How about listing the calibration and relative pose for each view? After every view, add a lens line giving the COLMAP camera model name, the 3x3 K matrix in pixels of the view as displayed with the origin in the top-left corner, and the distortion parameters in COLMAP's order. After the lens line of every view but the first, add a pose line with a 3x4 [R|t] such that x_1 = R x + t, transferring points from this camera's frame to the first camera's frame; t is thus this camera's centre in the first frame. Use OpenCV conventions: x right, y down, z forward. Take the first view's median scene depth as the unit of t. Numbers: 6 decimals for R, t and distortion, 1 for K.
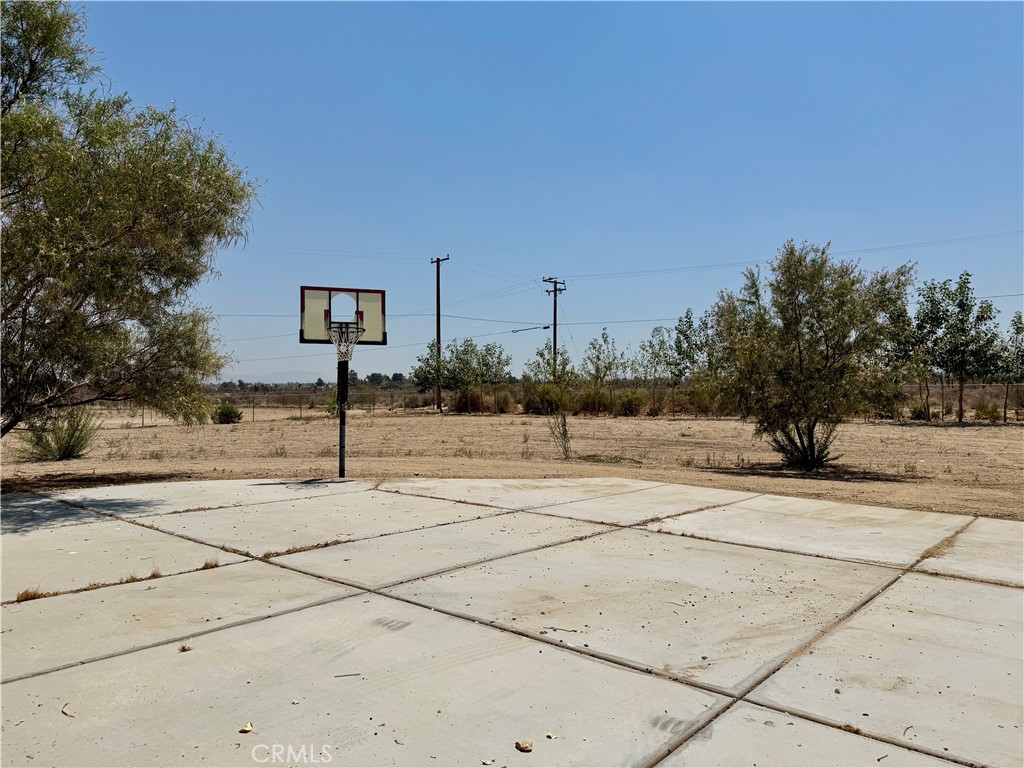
lens RADIAL K [[724.2, 0, 516.9], [0, 724.2, 384.4], [0, 0, 1]] dist [0.074705, -0.074229]
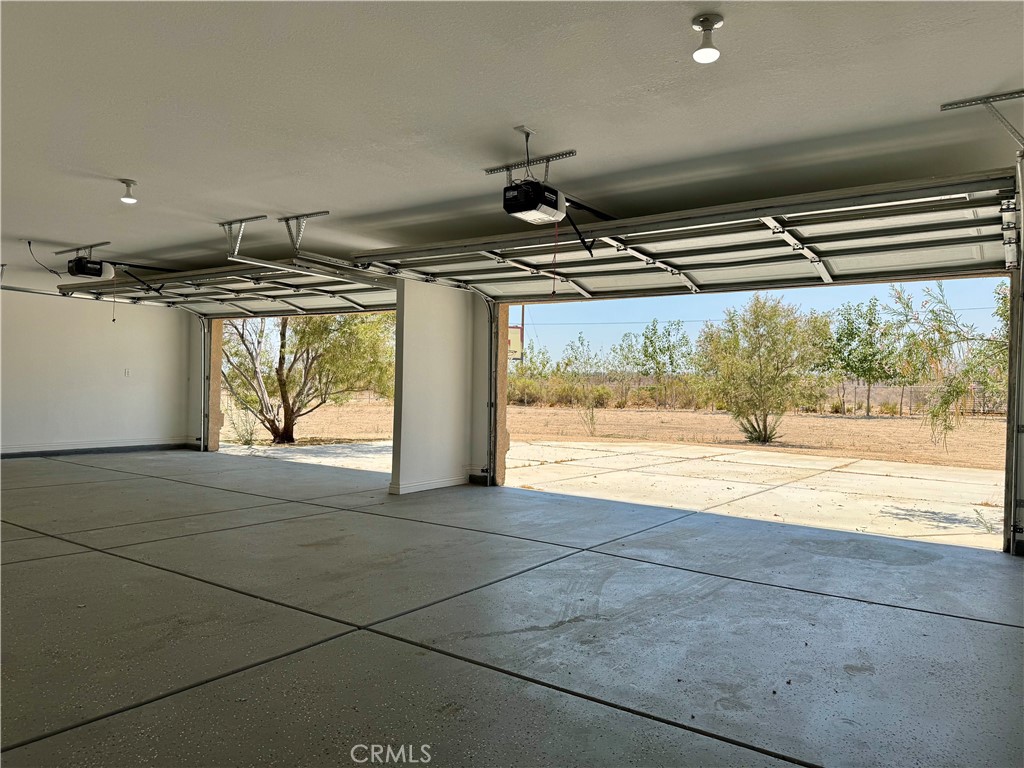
lens RADIAL K [[724.2, 0, 509.1], [0, 724.2, 386.0], [0, 0, 1]] dist [0.074705, -0.074229]
pose [[0.996795, 0.015831, 0.078411, -0.115473], [-0.016880, 0.999776, 0.012738, -0.005659], [-0.078192, -0.014021, 0.996840, -0.214706]]
